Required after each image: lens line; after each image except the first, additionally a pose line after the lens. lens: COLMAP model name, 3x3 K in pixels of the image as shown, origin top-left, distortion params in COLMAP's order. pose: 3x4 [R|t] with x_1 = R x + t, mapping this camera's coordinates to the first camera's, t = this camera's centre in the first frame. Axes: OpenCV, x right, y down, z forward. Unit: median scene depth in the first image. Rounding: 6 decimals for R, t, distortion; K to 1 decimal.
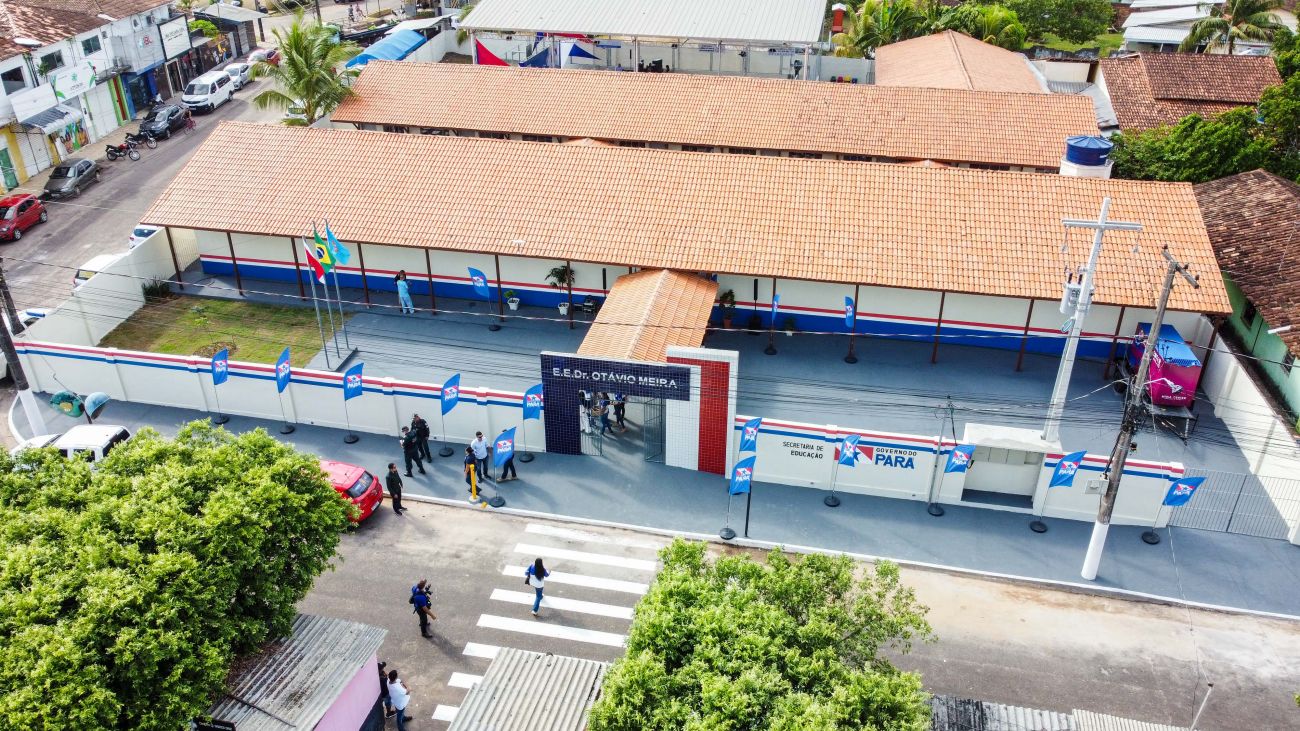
lens RADIAL K [[980.3, 0, 650.1], [0, 980.3, 363.9], [0, 0, 1]] dist [-0.000927, -0.003612]
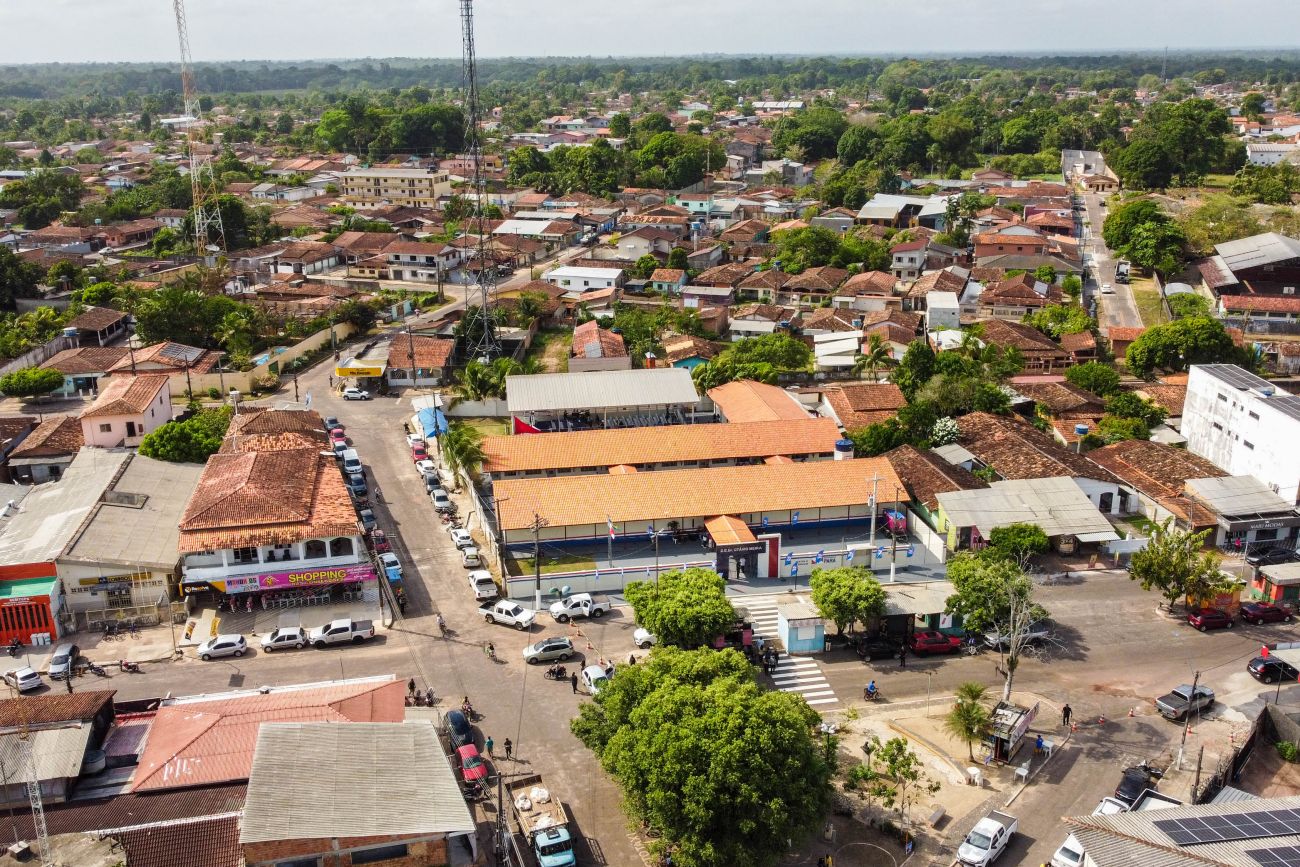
lens RADIAL K [[1161.5, 0, 654.5], [0, 1161.5, 429.2], [0, 0, 1]] dist [0.005822, -0.017579]
pose [[0.931900, -0.120874, 0.341983, -1.326019], [0.183931, 0.970105, -0.158323, 0.155738], [-0.312623, 0.210443, 0.926273, -2.094074]]
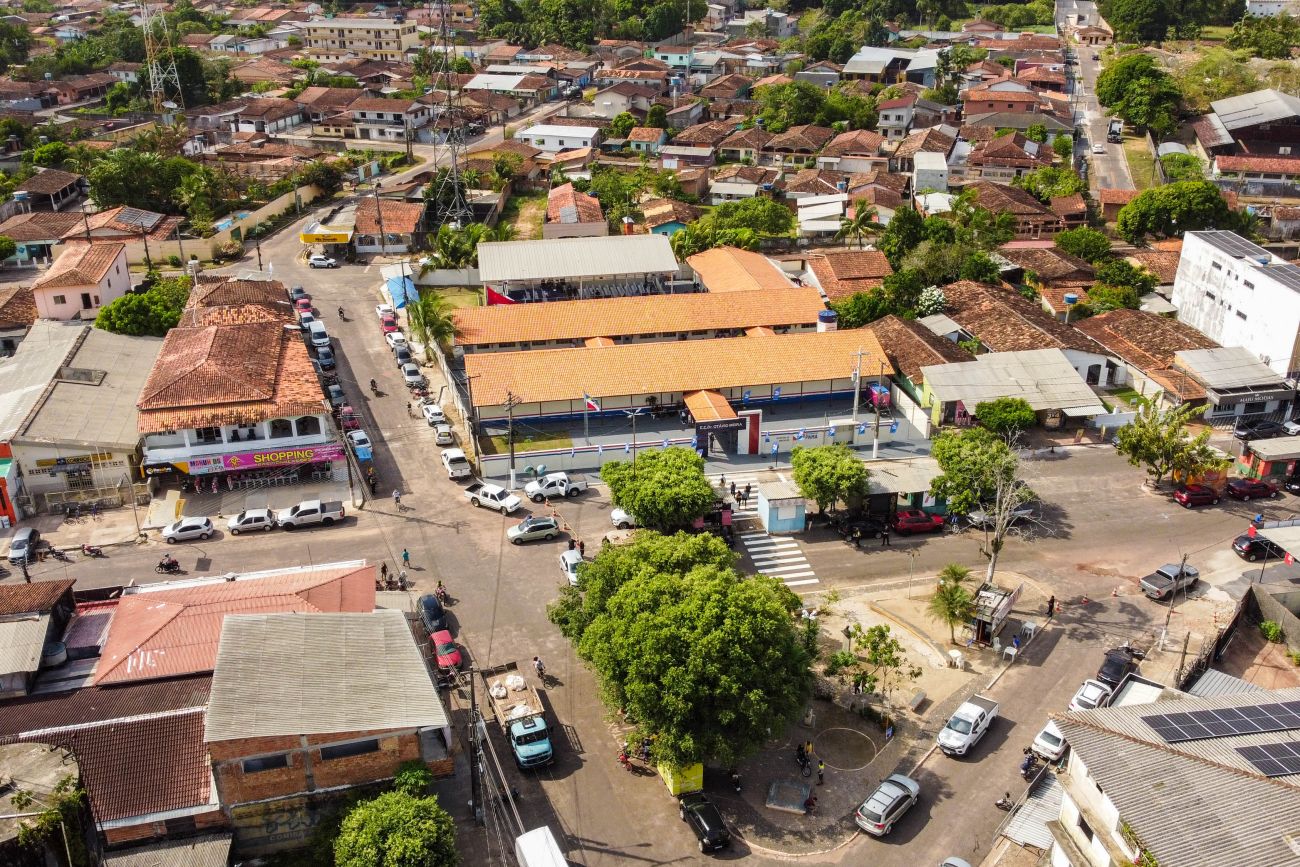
lens RADIAL K [[1161.5, 0, 654.2], [0, 1161.5, 428.2], [0, 0, 1]] dist [0.005822, -0.017579]
pose [[0.925601, -0.164447, 0.340911, -1.278367], [0.188794, 0.981231, -0.039271, 0.108061], [-0.328055, 0.100712, 0.939275, -2.002314]]
